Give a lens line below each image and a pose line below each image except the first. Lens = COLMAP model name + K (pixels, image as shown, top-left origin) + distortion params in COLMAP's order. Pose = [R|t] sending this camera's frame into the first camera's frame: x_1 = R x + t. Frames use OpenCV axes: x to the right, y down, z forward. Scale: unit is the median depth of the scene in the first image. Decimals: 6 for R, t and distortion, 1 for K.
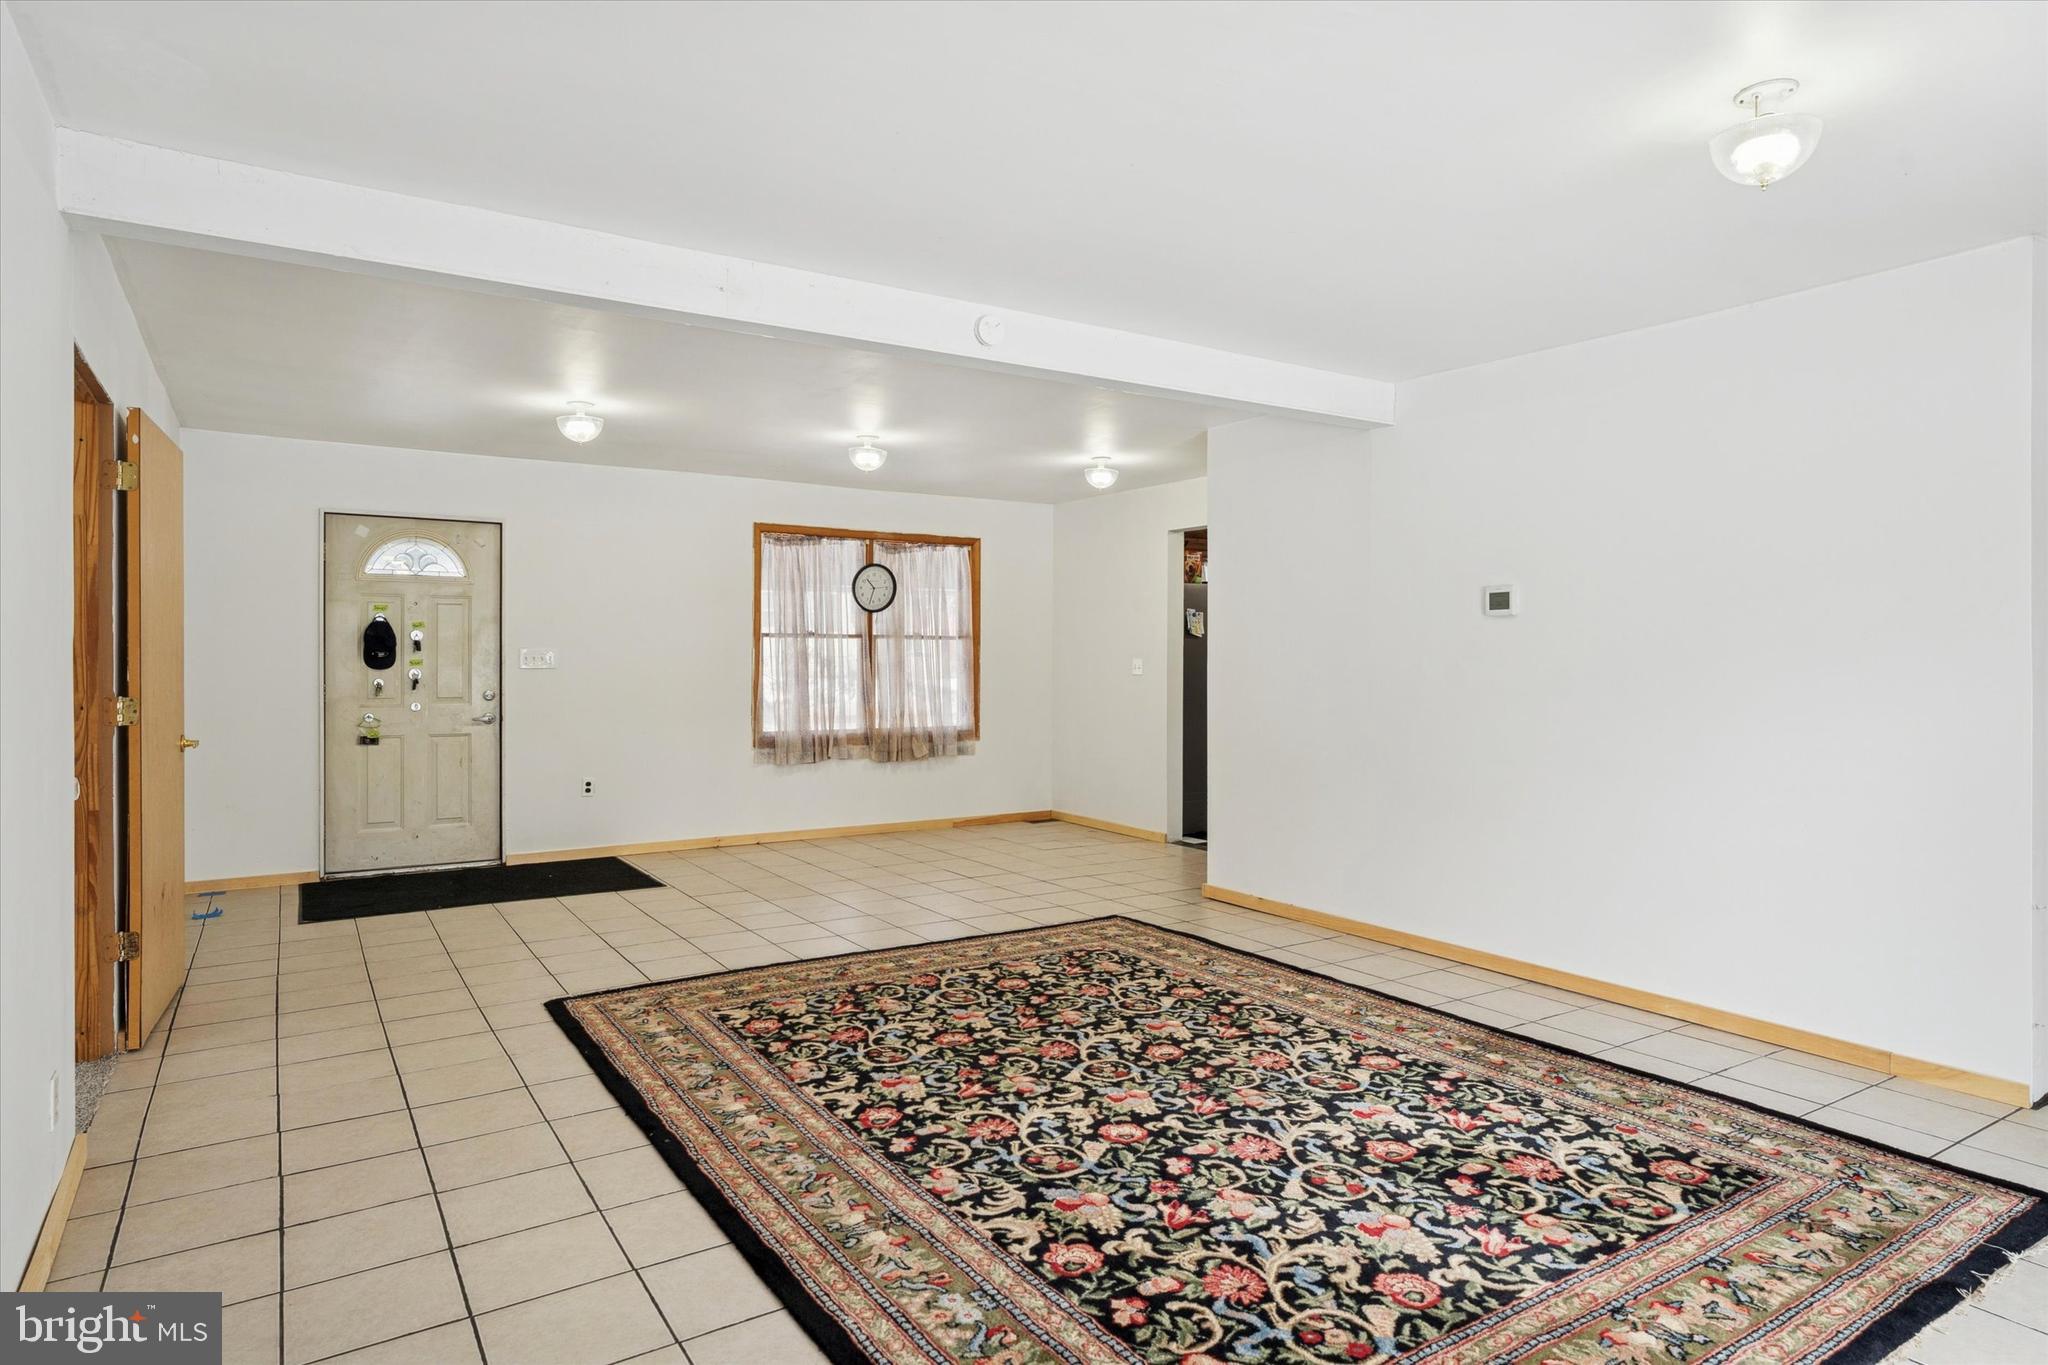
lens RADIAL K [[1162.0, 0, 1023.4], [0, 1162.0, 674.3], [0, 0, 1]] dist [-0.008601, -0.000858]
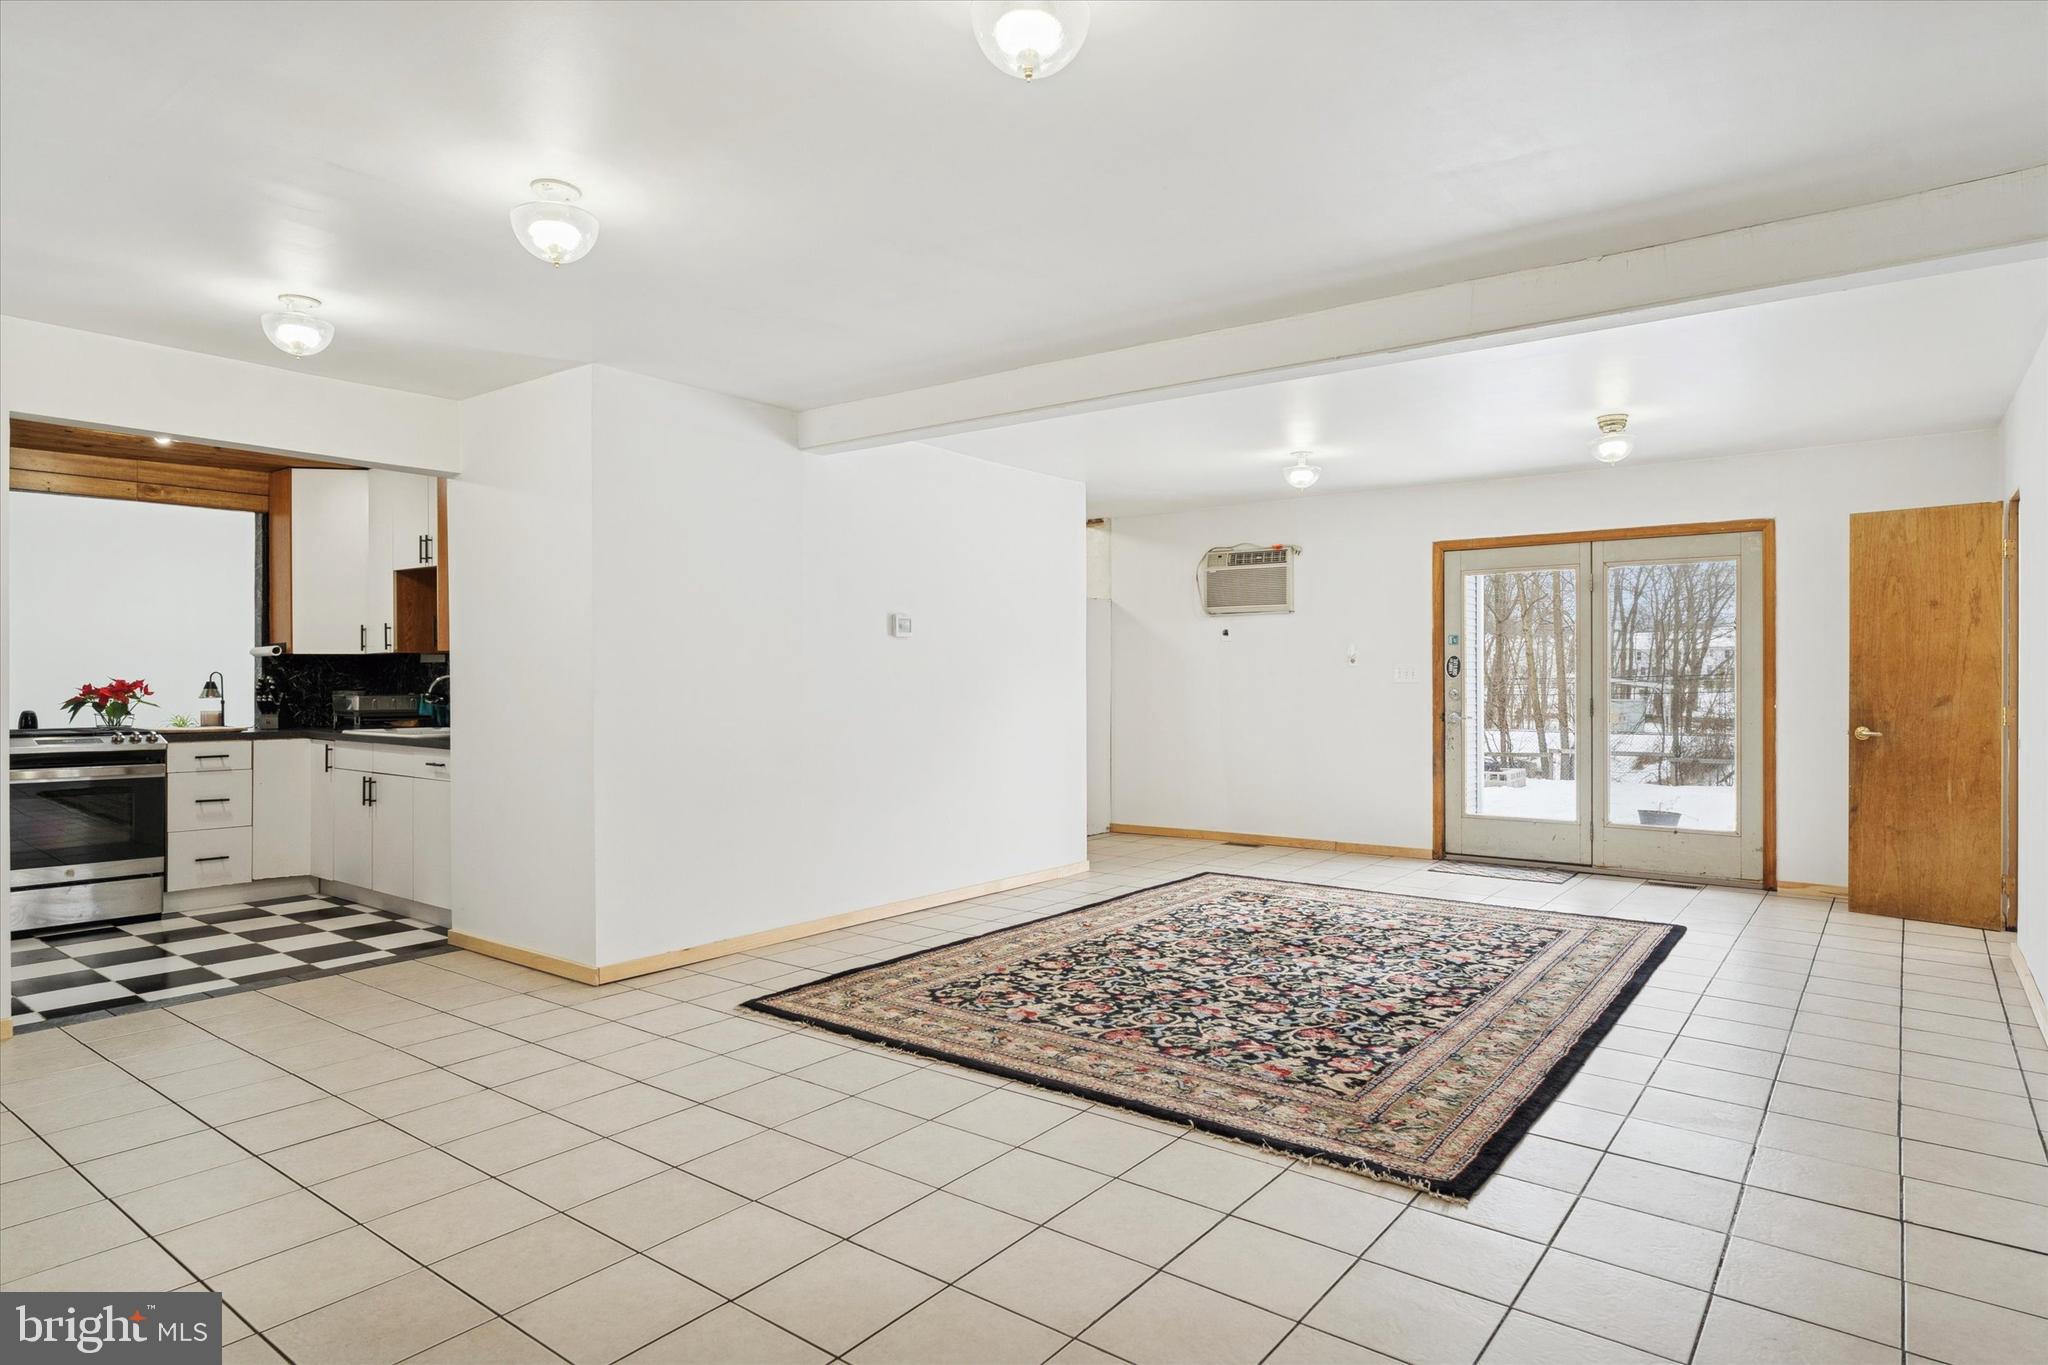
lens RADIAL K [[1162.0, 0, 1021.4], [0, 1162.0, 679.6], [0, 0, 1]] dist [-0.008601, -0.000858]
pose [[-0.339371, -0.008035, 0.940618, -1.044510], [0.008659, 0.999894, 0.011665, -0.019859], [-0.940613, 0.012104, -0.339265, 1.615379]]
